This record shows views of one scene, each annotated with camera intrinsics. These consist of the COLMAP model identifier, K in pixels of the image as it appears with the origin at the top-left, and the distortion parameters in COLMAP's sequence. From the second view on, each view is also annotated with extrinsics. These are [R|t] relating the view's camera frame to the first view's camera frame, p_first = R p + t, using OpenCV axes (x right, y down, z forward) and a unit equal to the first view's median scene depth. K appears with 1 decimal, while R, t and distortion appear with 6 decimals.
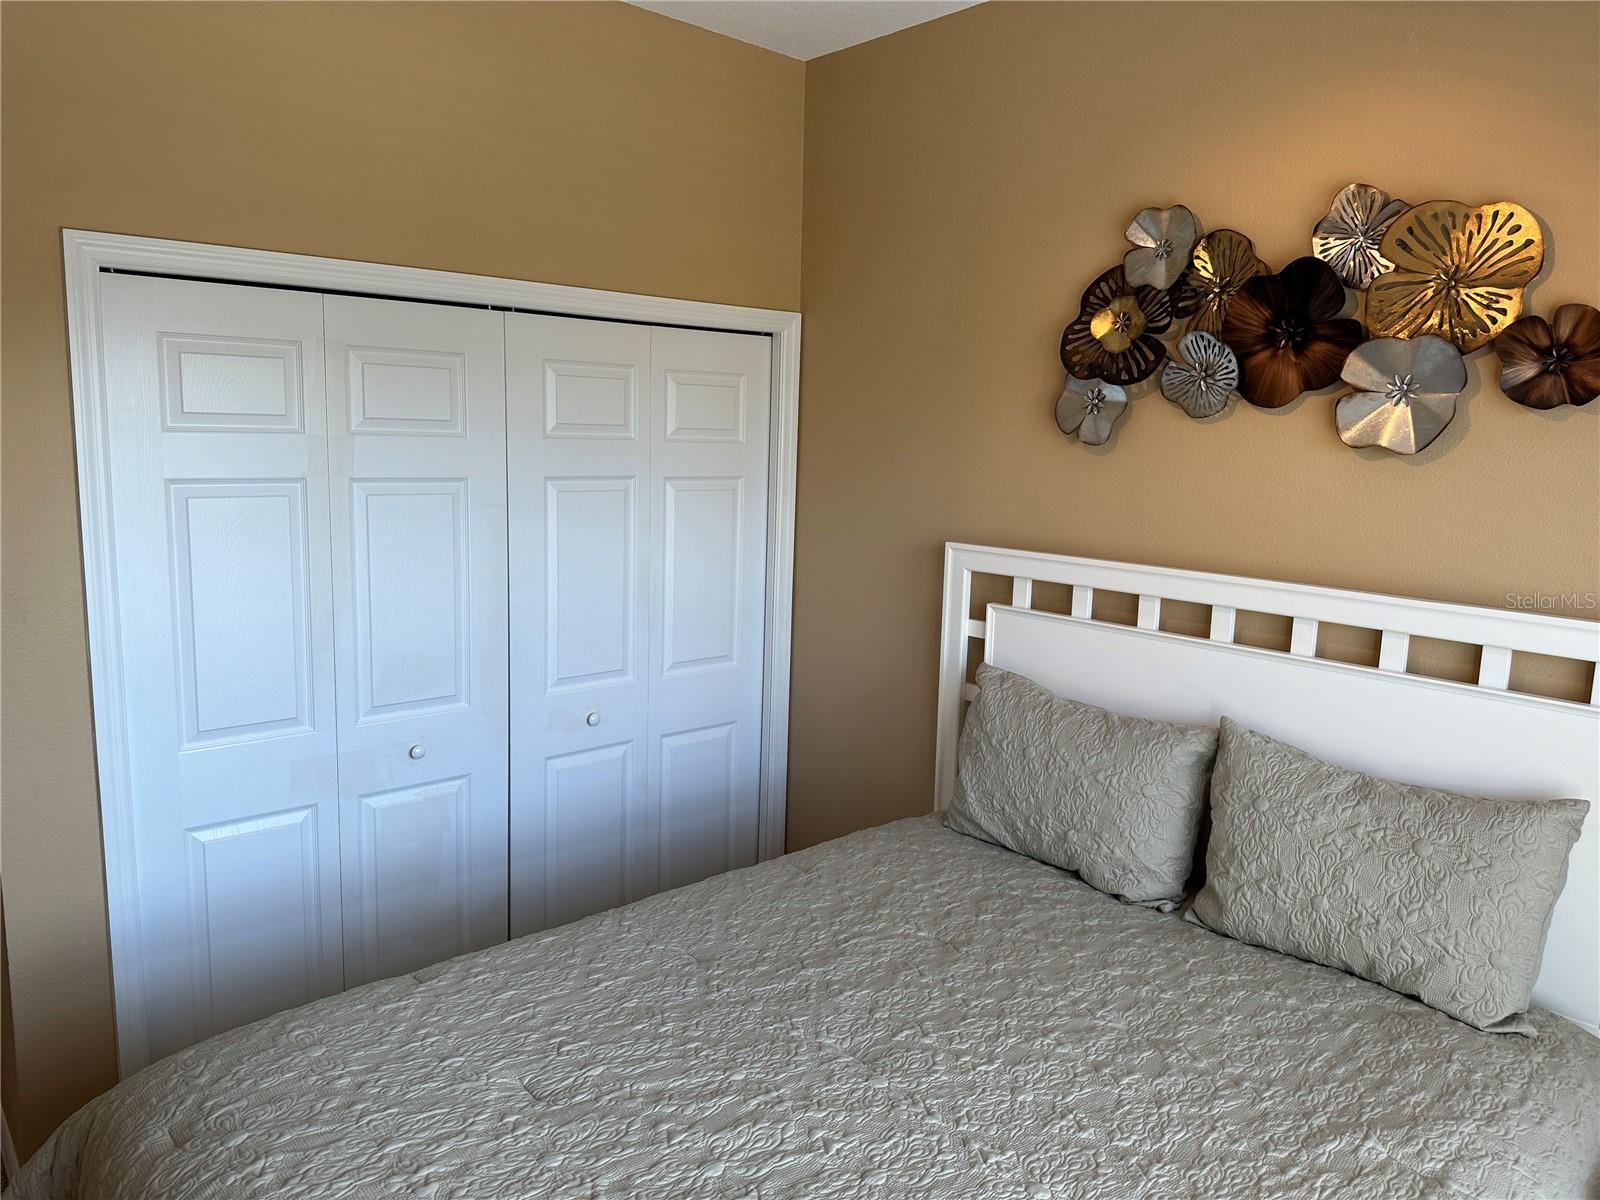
lens RADIAL K [[1092.5, 0, 800.0], [0, 1092.5, 600.0], [0, 0, 1]] dist [-0.024616, -0.001333]
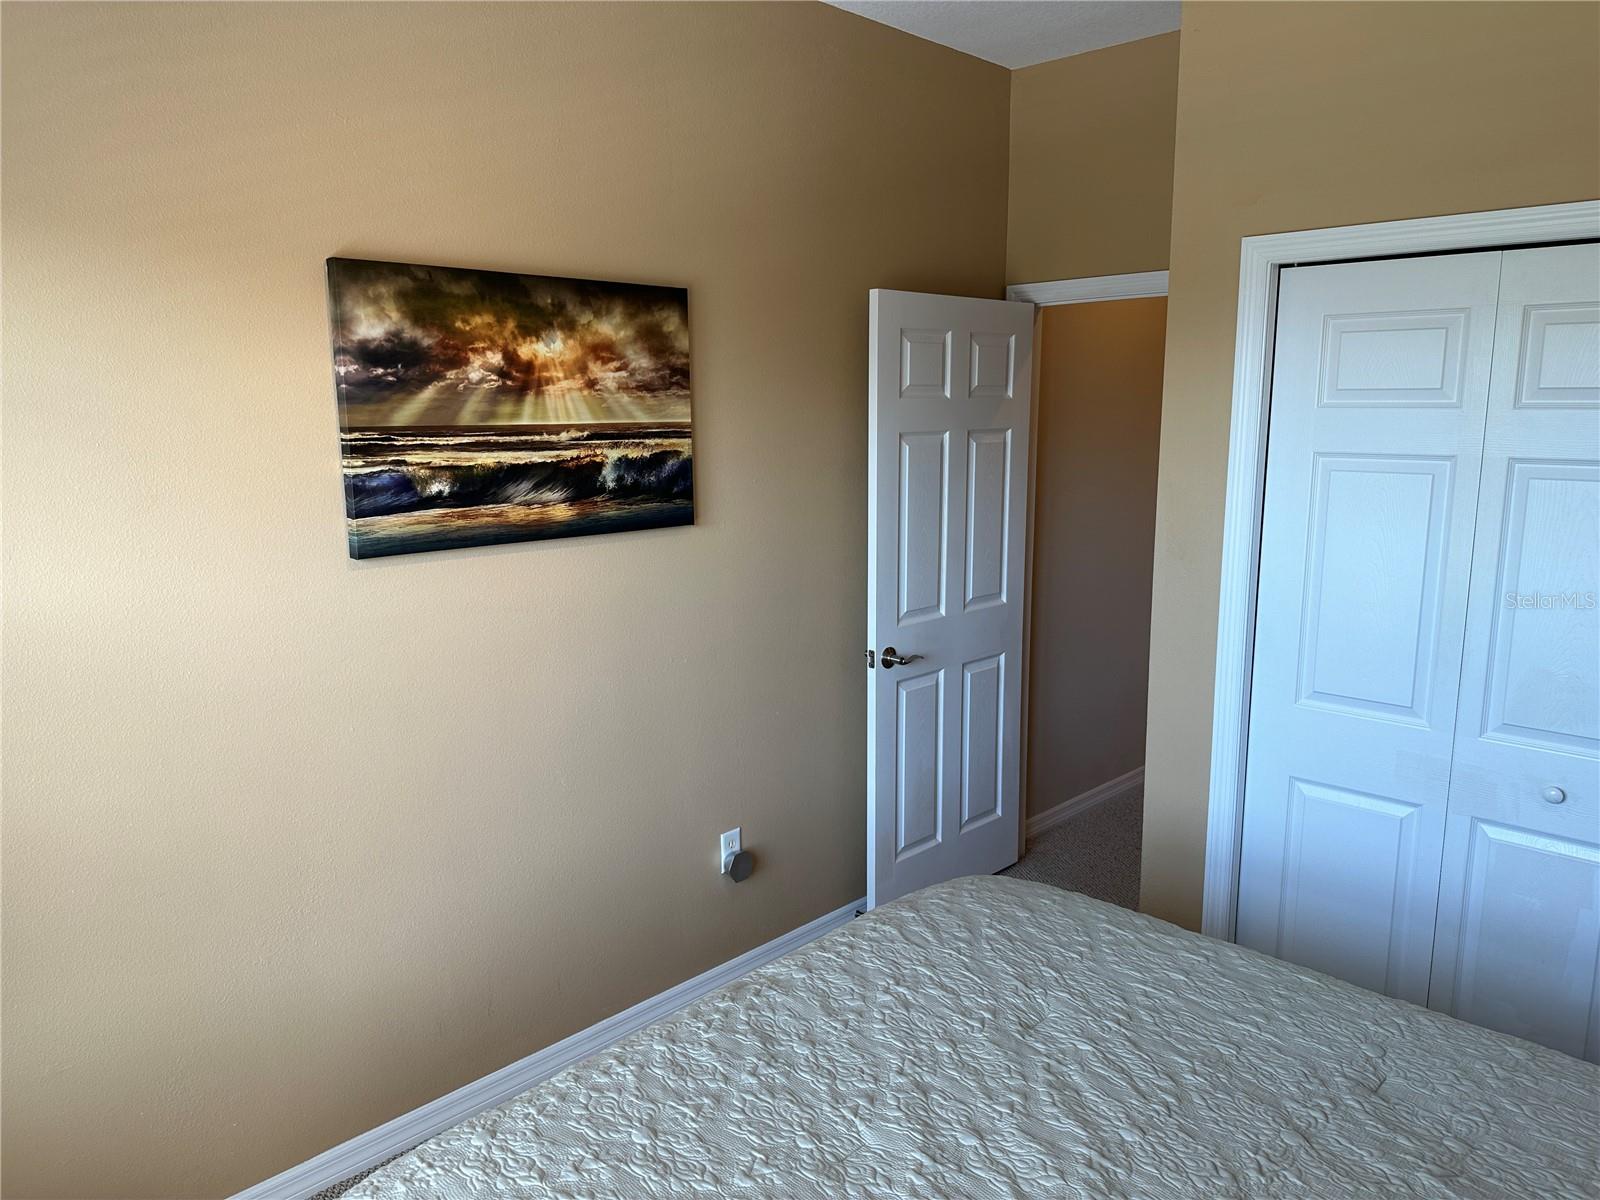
lens RADIAL K [[1124.6, 0, 794.0], [0, 1124.6, 597.0], [0, 0, 1]] dist [-0.001851, -0.005169]
pose [[0.071042, 0.149553, -0.986198, 0.447405], [-0.148488, 0.979266, 0.137805, -0.041274], [0.986359, 0.136648, 0.091776, 0.357193]]
